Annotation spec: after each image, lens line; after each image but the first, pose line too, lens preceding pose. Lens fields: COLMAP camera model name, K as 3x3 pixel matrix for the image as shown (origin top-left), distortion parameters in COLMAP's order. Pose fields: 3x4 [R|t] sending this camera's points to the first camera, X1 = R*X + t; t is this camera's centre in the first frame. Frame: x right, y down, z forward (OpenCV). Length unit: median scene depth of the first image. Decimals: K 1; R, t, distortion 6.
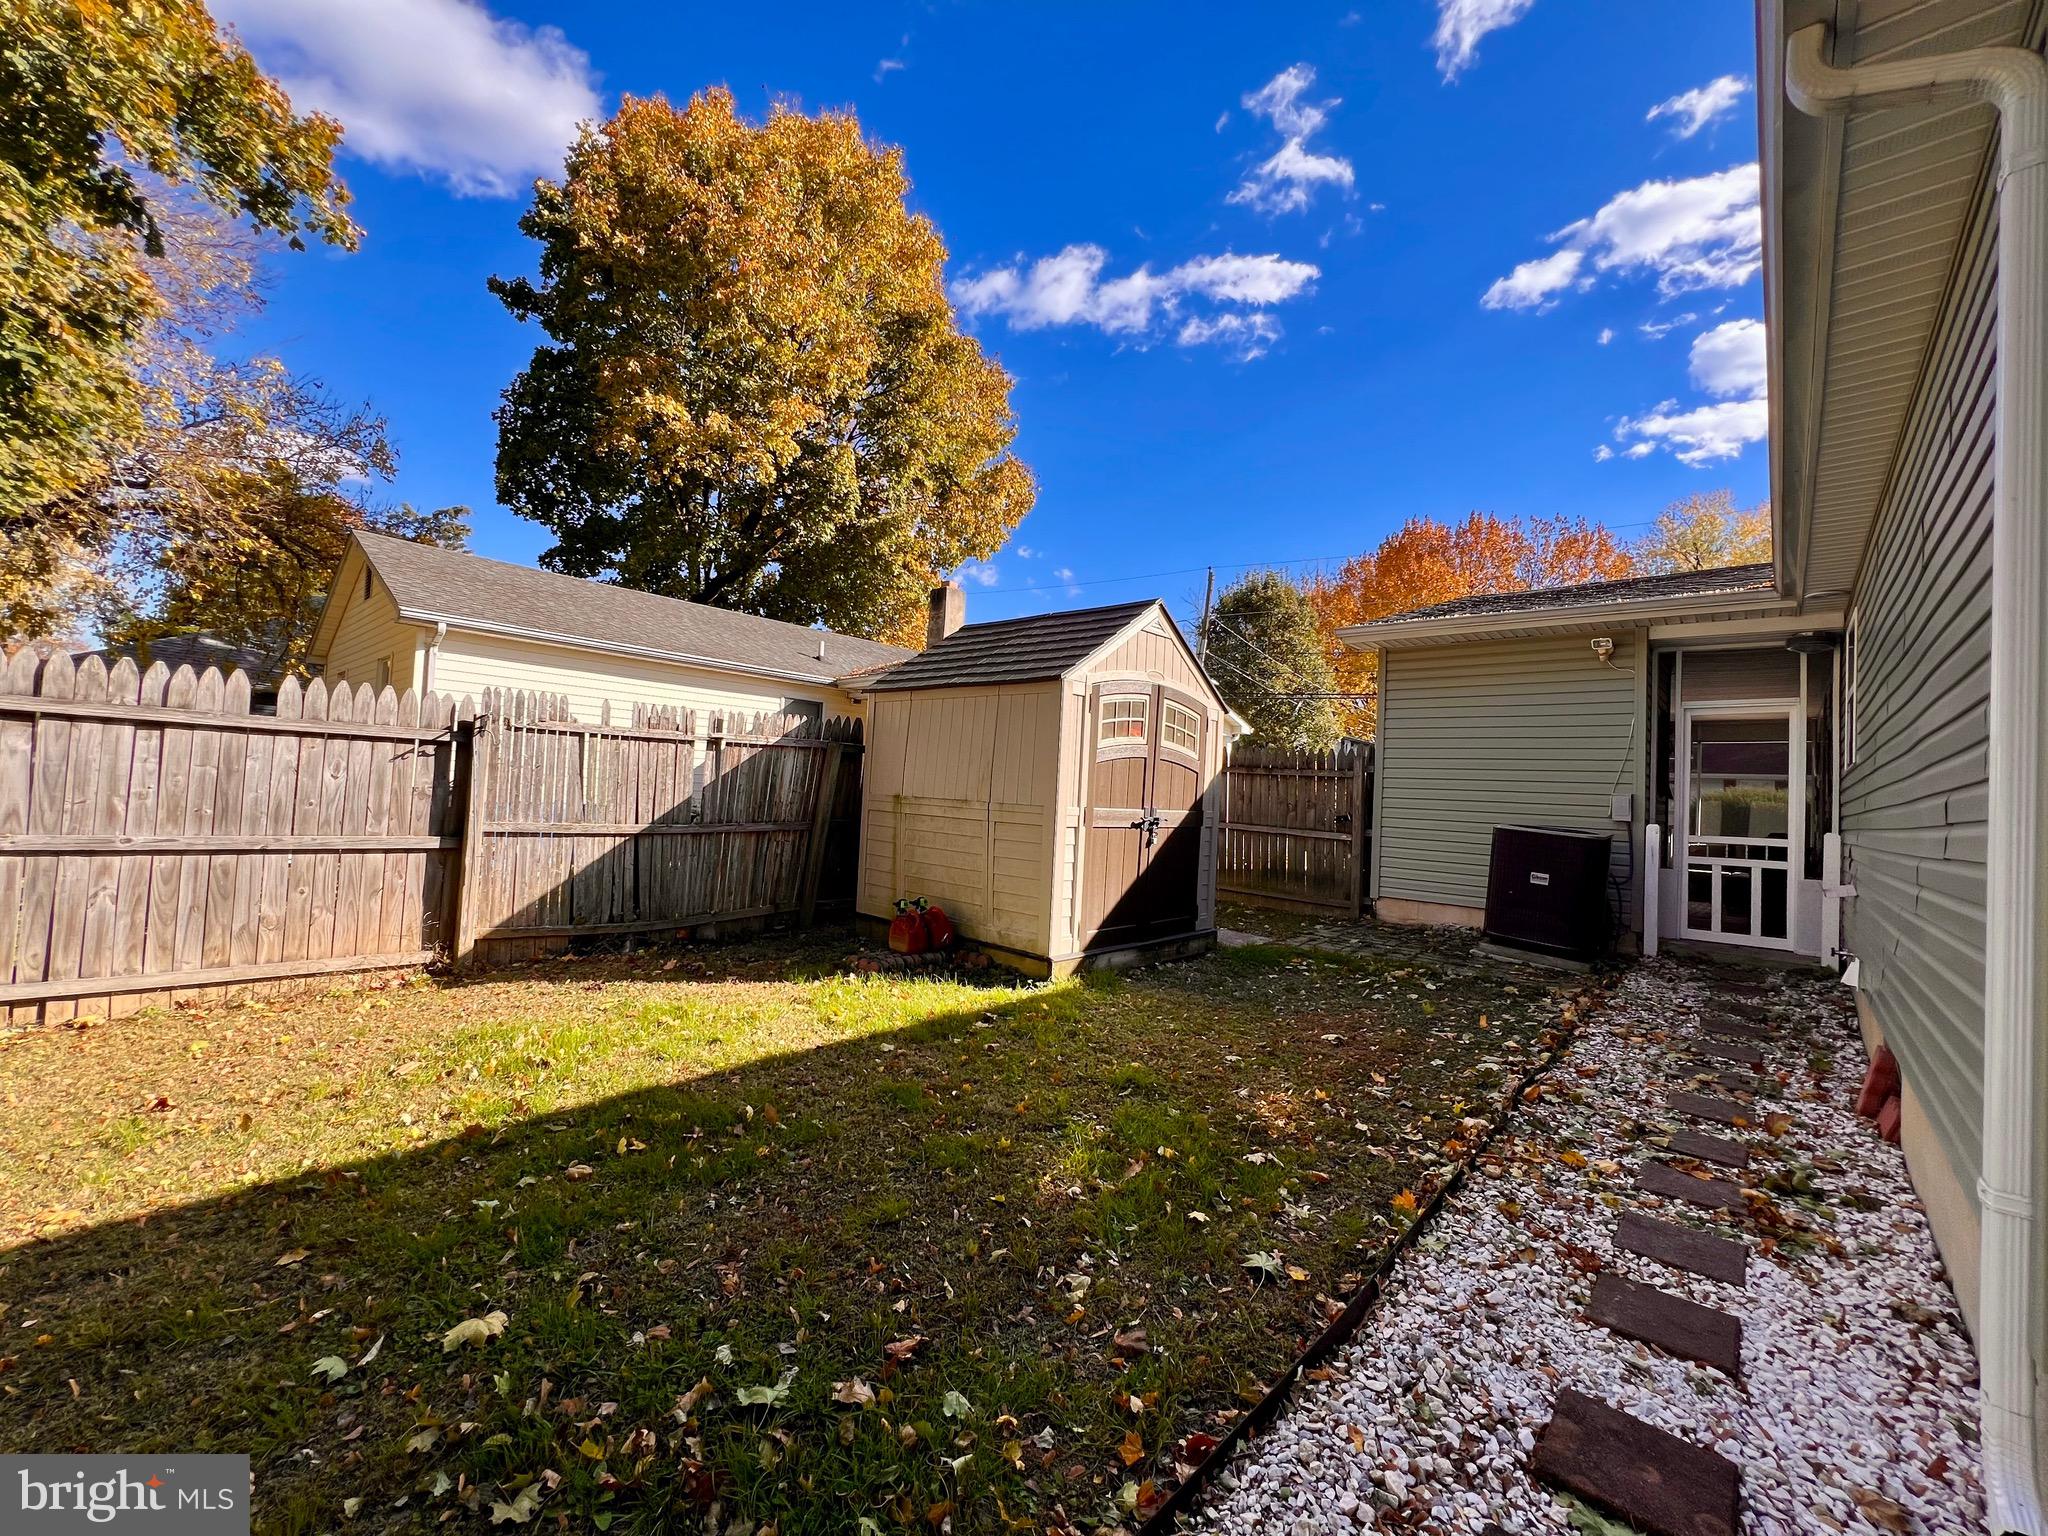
lens RADIAL K [[819.9, 0, 1027.0], [0, 819.9, 764.8], [0, 0, 1]] dist [-0.005765, 0.001530]
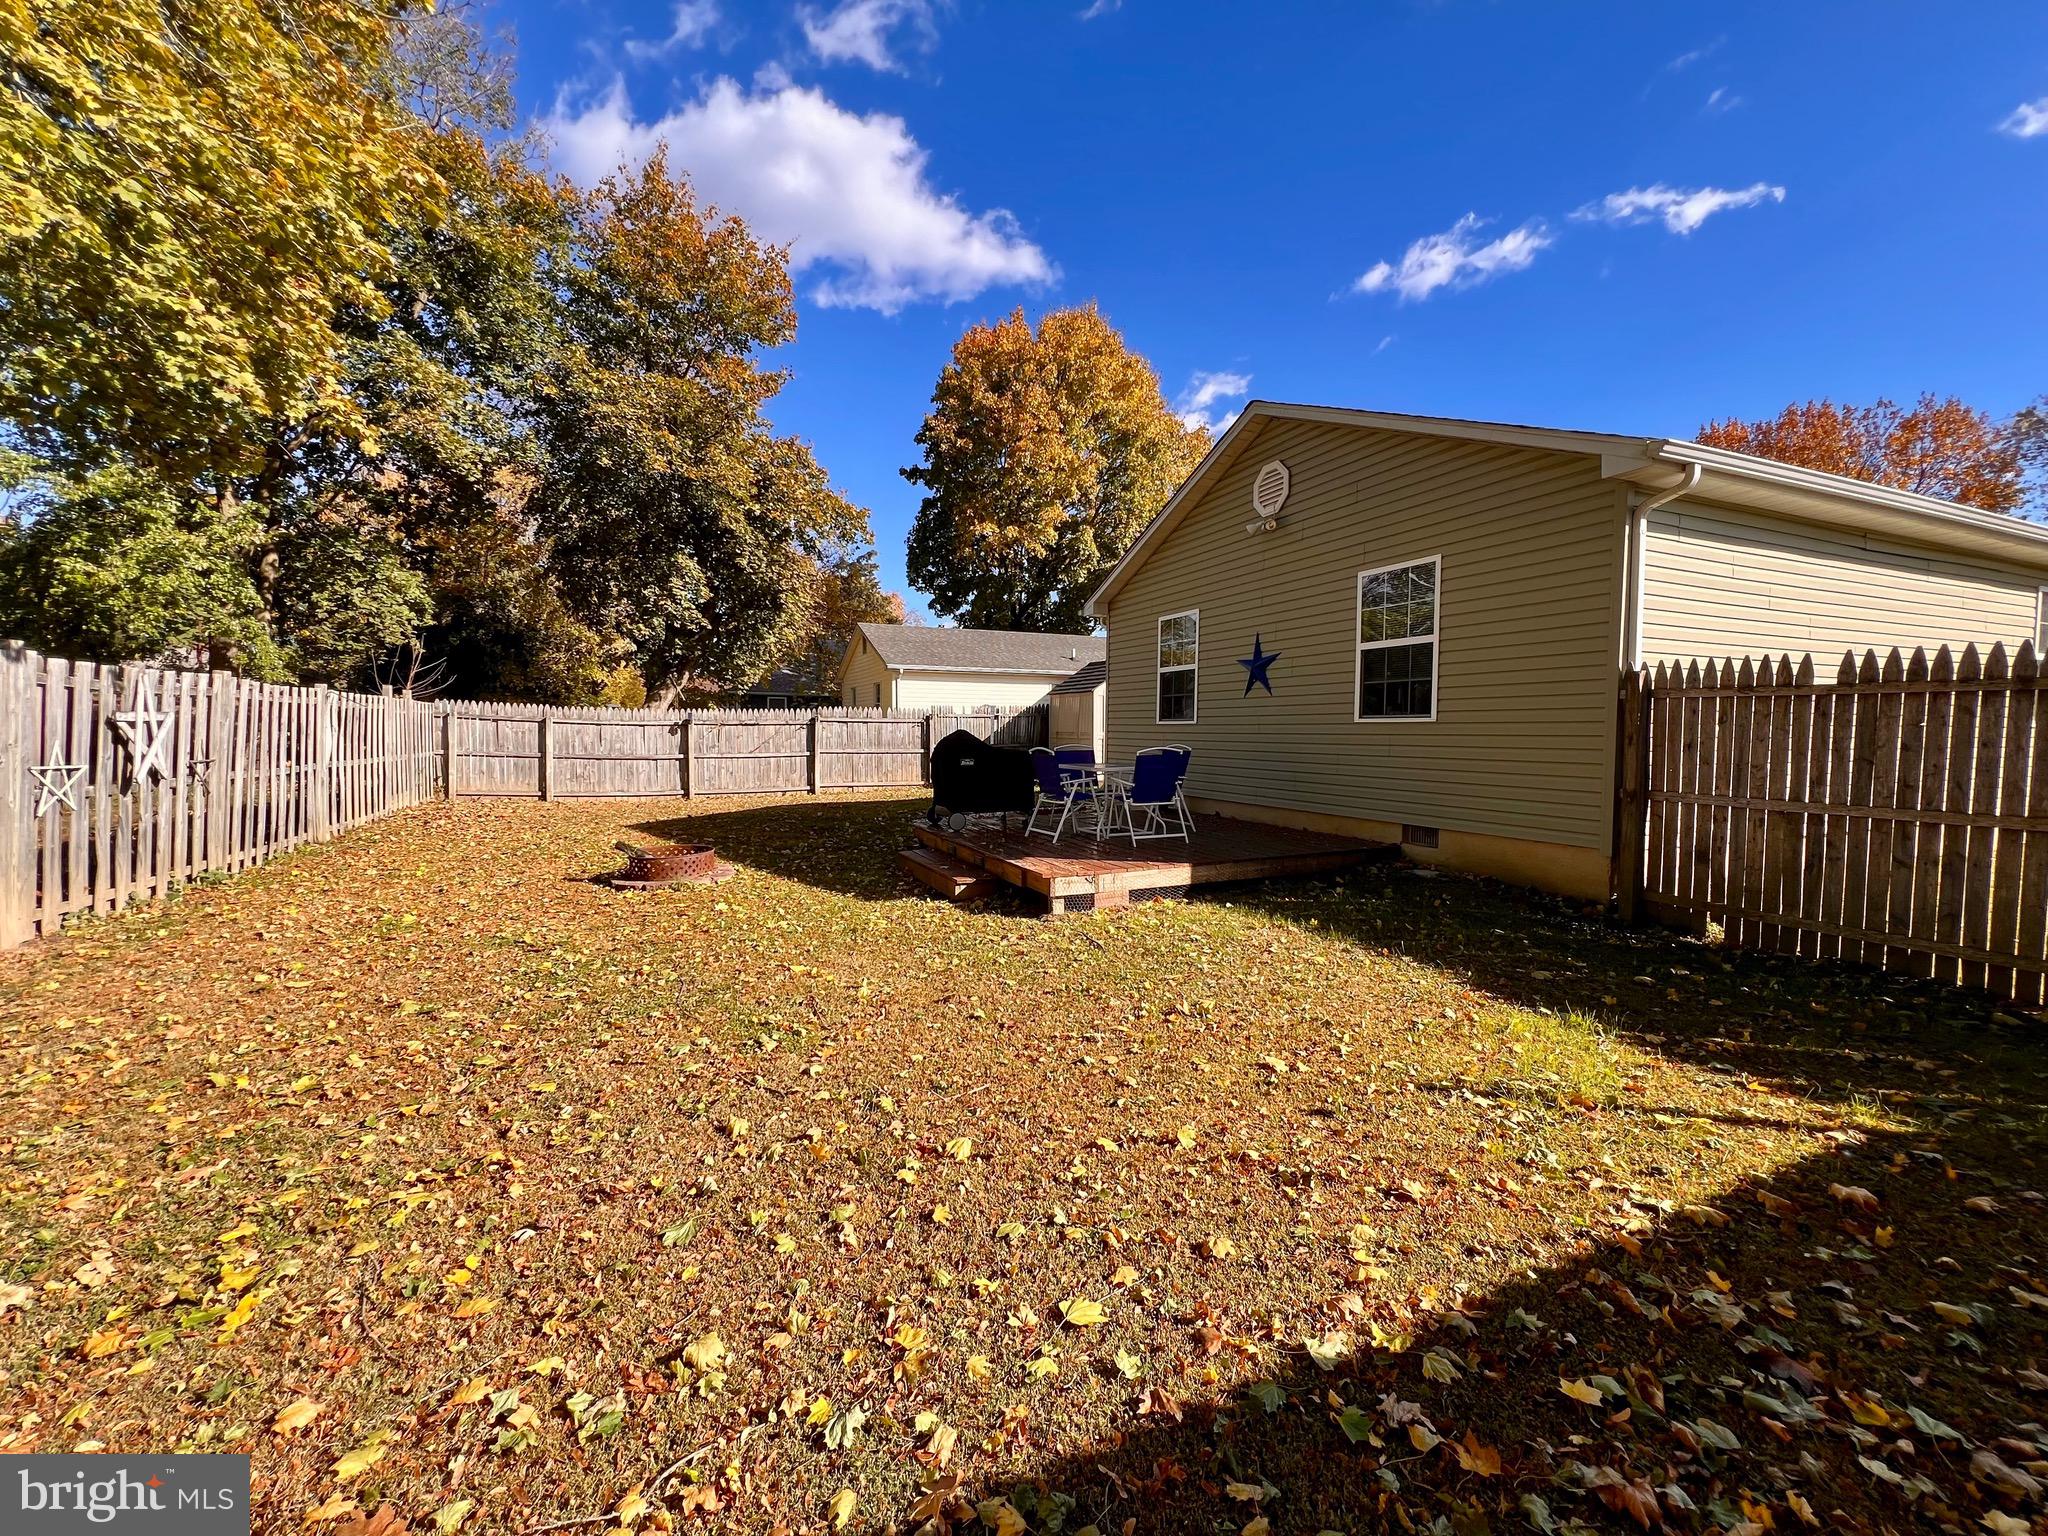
lens RADIAL K [[819.9, 0, 1019.2], [0, 819.9, 768.3], [0, 0, 1]] dist [-0.005765, 0.001530]
pose [[0.910057, -0.012965, -0.414280, 0.354575], [0.040859, 0.997449, 0.058540, -0.002392], [0.412464, -0.070202, 0.908265, -0.629667]]
